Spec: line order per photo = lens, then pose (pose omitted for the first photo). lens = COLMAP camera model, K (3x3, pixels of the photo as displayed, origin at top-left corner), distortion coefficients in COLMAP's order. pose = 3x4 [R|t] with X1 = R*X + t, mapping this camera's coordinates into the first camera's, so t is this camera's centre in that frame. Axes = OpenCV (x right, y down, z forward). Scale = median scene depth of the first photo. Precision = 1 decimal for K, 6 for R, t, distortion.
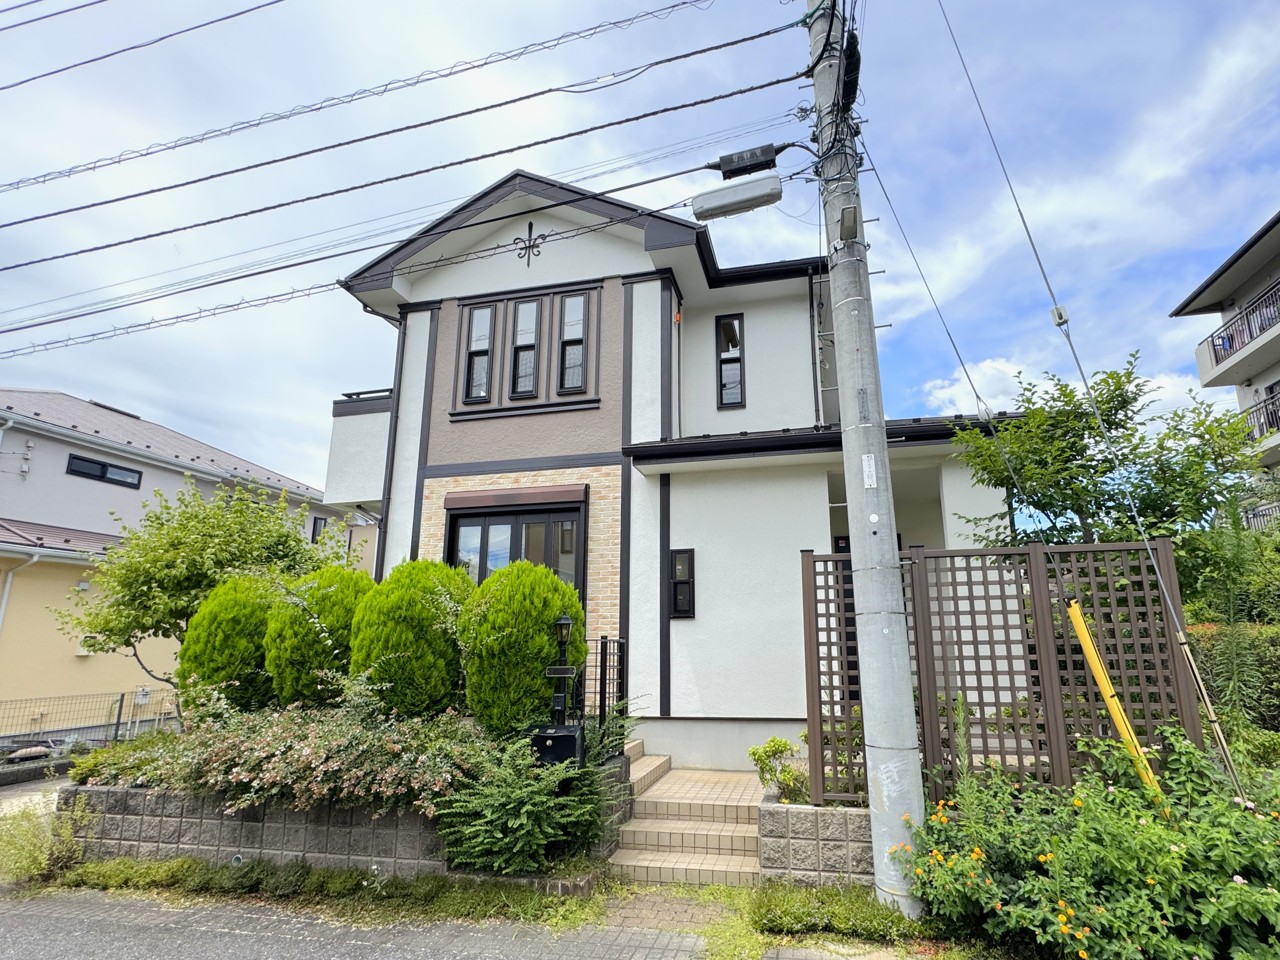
lens RADIAL K [[586.3, 0, 705.5], [0, 586.3, 529.7], [0, 0, 1]] dist [-0.004094, 0.000513]
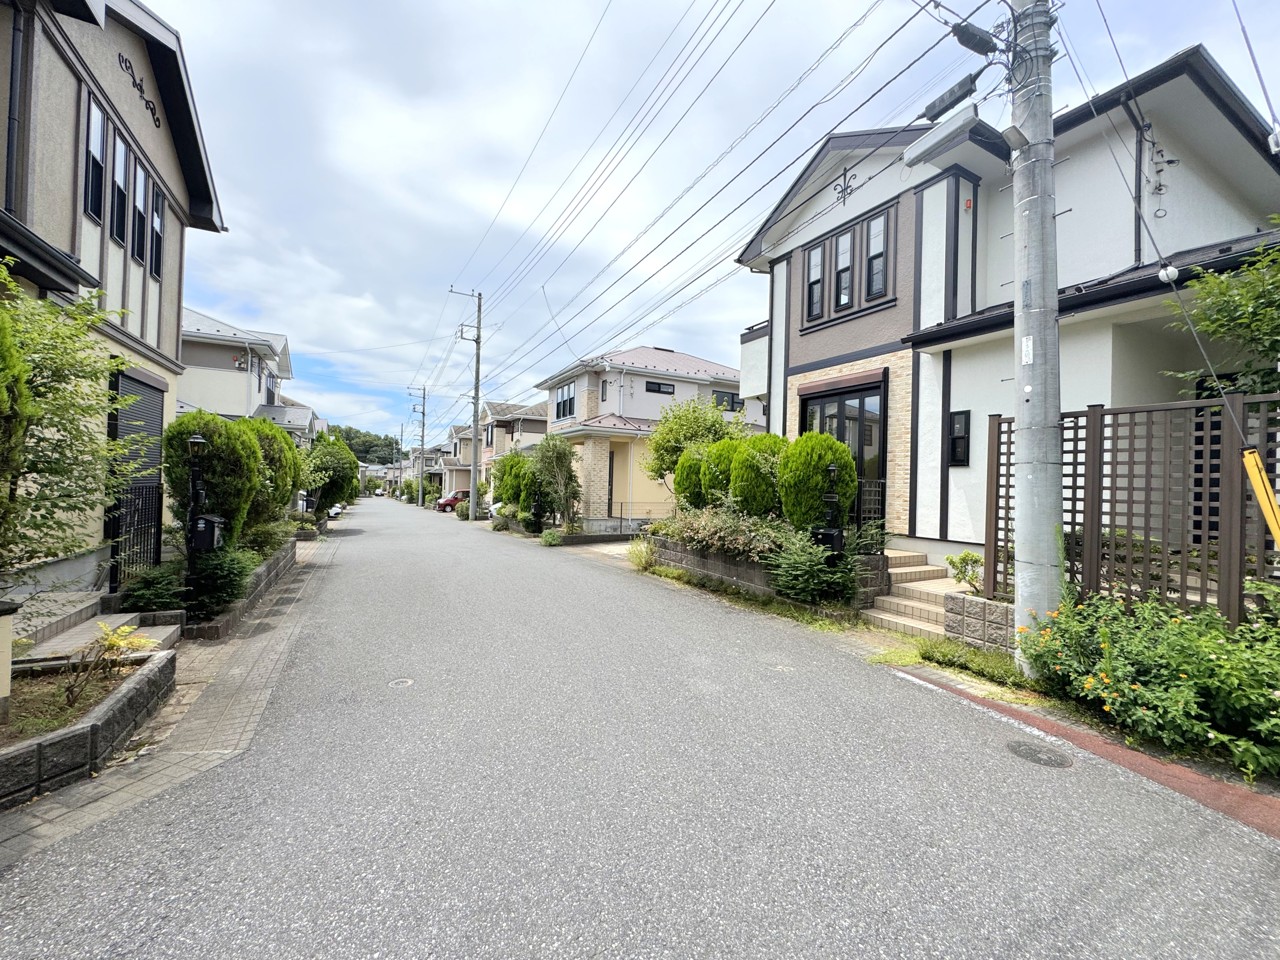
lens RADIAL K [[514.2, 0, 639.7], [0, 514.2, 477.7], [0, 0, 1]] dist [-0.002514, 0.000652]
pose [[0.633362, 0.021764, -0.773550, 0.357351], [0.113342, 0.986216, 0.120549, -0.033959], [0.765510, -0.164027, 0.622165, -0.208696]]
